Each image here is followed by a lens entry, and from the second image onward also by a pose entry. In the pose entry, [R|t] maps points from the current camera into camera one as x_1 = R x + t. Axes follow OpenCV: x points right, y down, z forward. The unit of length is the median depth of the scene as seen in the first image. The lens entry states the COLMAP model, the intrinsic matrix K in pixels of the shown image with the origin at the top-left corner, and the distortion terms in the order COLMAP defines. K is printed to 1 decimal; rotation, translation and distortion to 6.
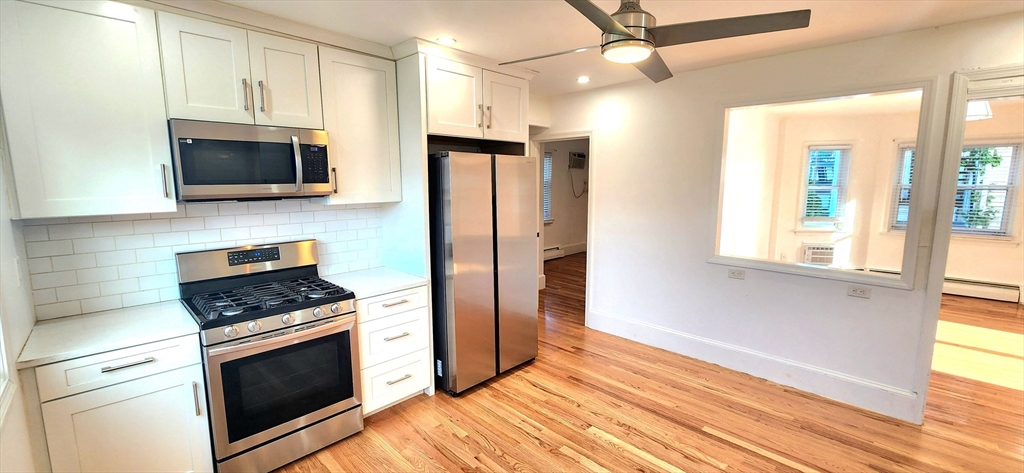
lens RADIAL K [[416.0, 0, 516.1], [0, 416.0, 236.9], [0, 0, 1]] dist [-0.000846, -0.000228]
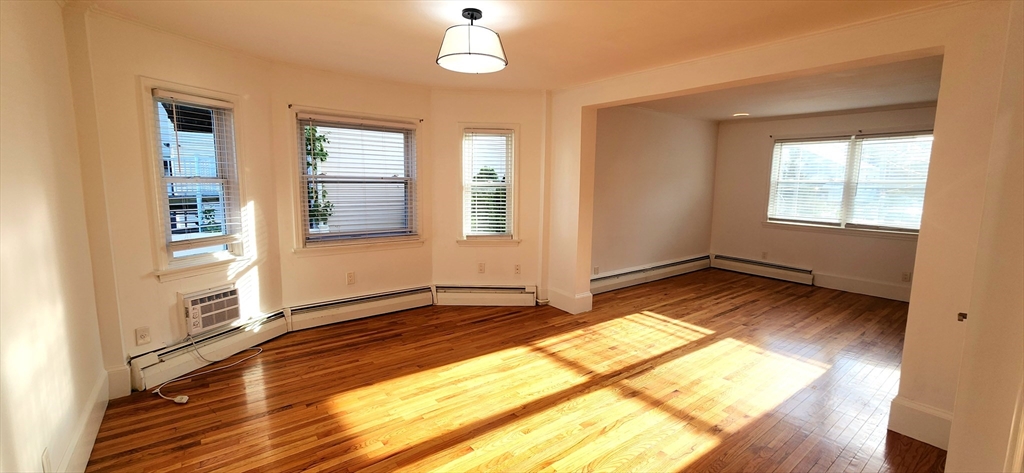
lens RADIAL K [[416.0, 0, 516.1], [0, 416.0, 236.9], [0, 0, 1]] dist [-0.000846, -0.000228]
pose [[0.133724, -0.126879, 0.982863, 0.538303], [0.121720, 0.986364, 0.110770, -0.111621], [-0.983515, 0.104822, 0.147344, 1.045113]]
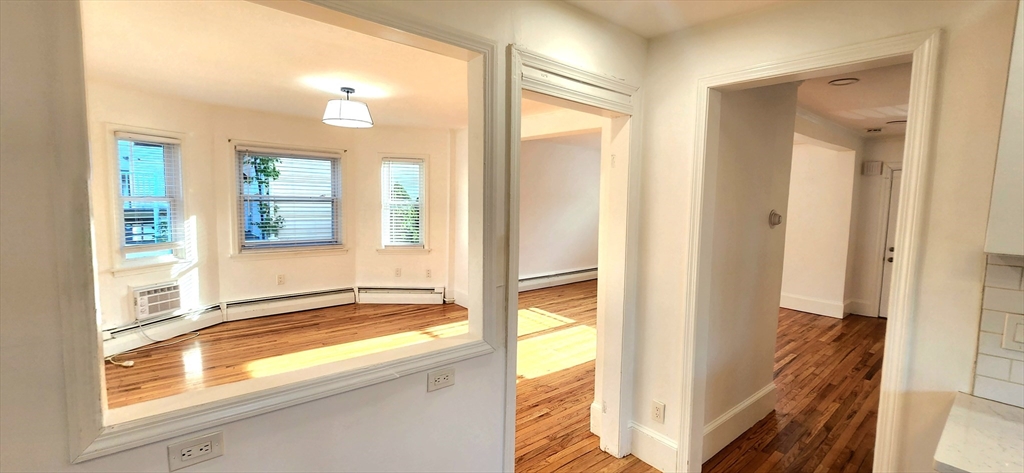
lens RADIAL K [[422.5, 0, 525.9], [0, 422.5, 237.0], [0, 0, 1]] dist [-0.000064, 0.000031]
pose [[0.071601, -0.088787, 0.993474, 0.216443], [0.110891, 0.990564, 0.080535, -0.088687], [-0.991250, 0.104401, 0.080771, 0.688576]]
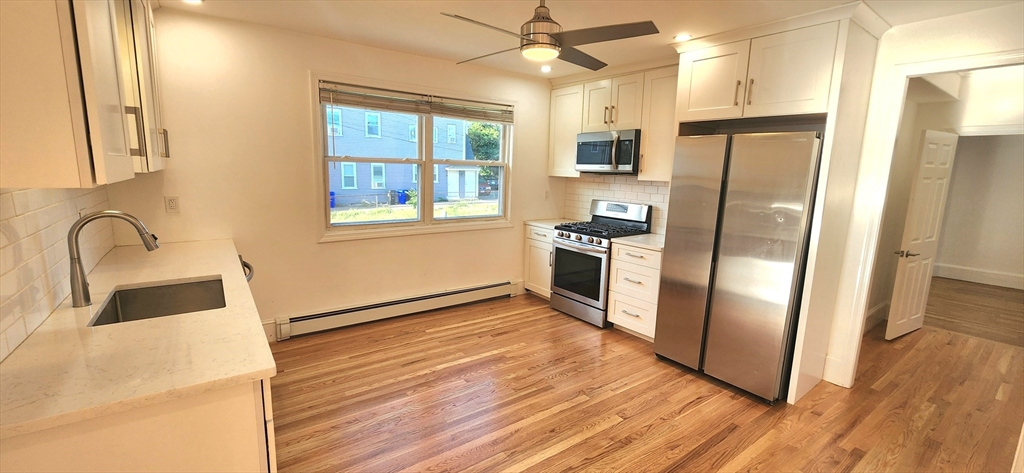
lens RADIAL K [[421.4, 0, 518.8], [0, 421.4, 234.8], [0, 0, 1]] dist [0.000854, -0.000101]
pose [[-0.148768, 0.152868, -0.976985, 0.876944], [-0.163184, 0.970639, 0.176723, -0.067186], [0.975315, 0.185719, -0.119455, 0.646350]]
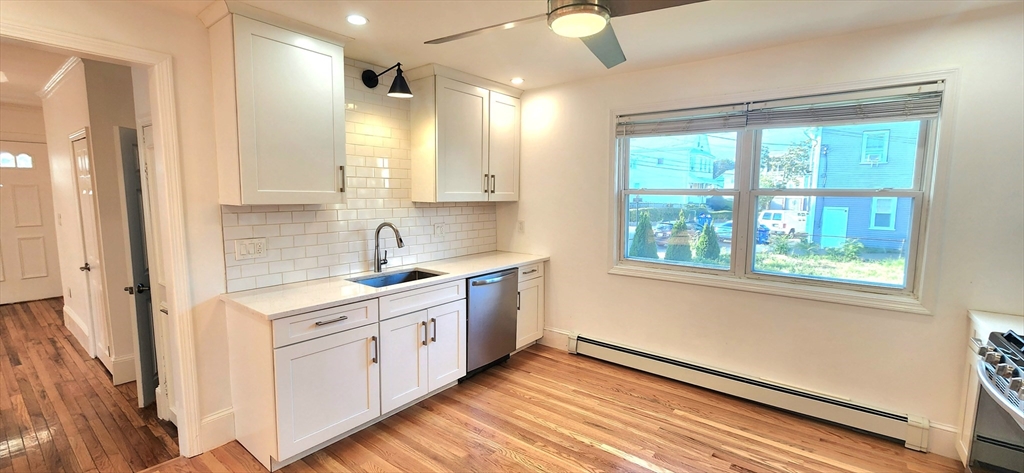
lens RADIAL K [[421.4, 0, 518.8], [0, 421.4, 234.8], [0, 0, 1]] dist [0.000854, -0.000101]
pose [[-0.990810, 0.002746, -0.135236, 0.272096], [-0.029517, 0.971309, 0.235983, -0.124817], [0.132004, 0.237806, -0.962301, 1.033243]]
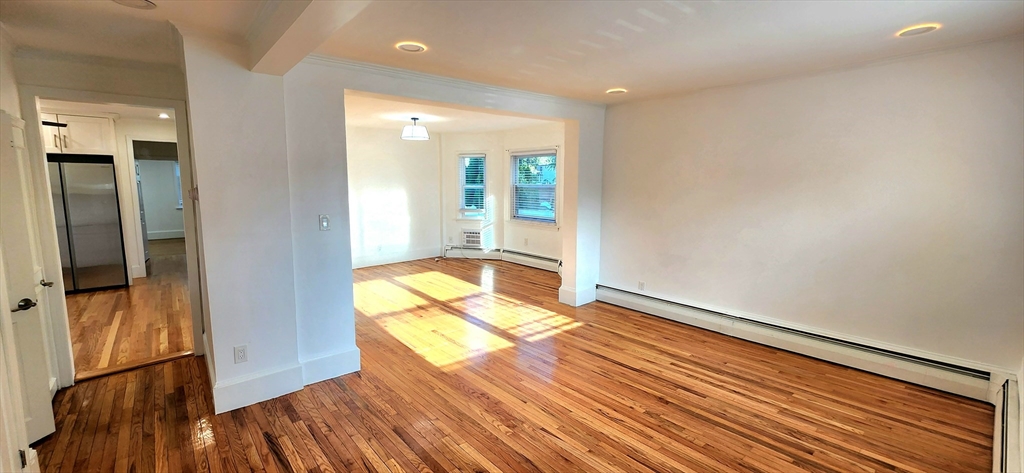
lens RADIAL K [[418.8, 0, 518.7], [0, 418.8, 236.8], [0, 0, 1]] dist [-0.000650, -0.000143]
pose [[0.996752, 0.017358, -0.078643, 1.888523], [-0.017777, 0.999831, -0.004626, 0.084433], [0.078550, 0.006010, 0.996892, -0.576006]]
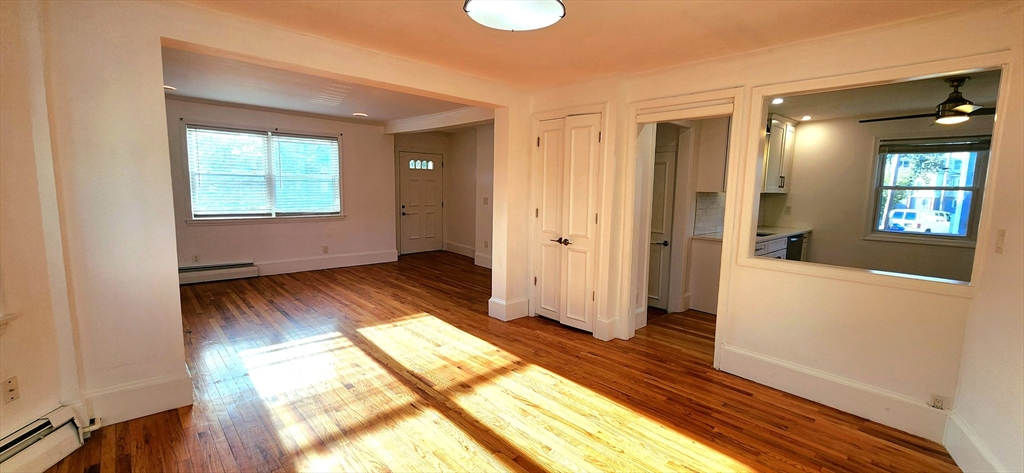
lens RADIAL K [[418.8, 0, 518.7], [0, 418.8, 236.8], [0, 0, 1]] dist [-0.000650, -0.000143]
pose [[-0.998856, -0.025767, 0.040293, 1.258245], [-0.014586, 0.966447, 0.256451, -0.207380], [-0.045549, 0.255570, -0.965717, 1.766159]]
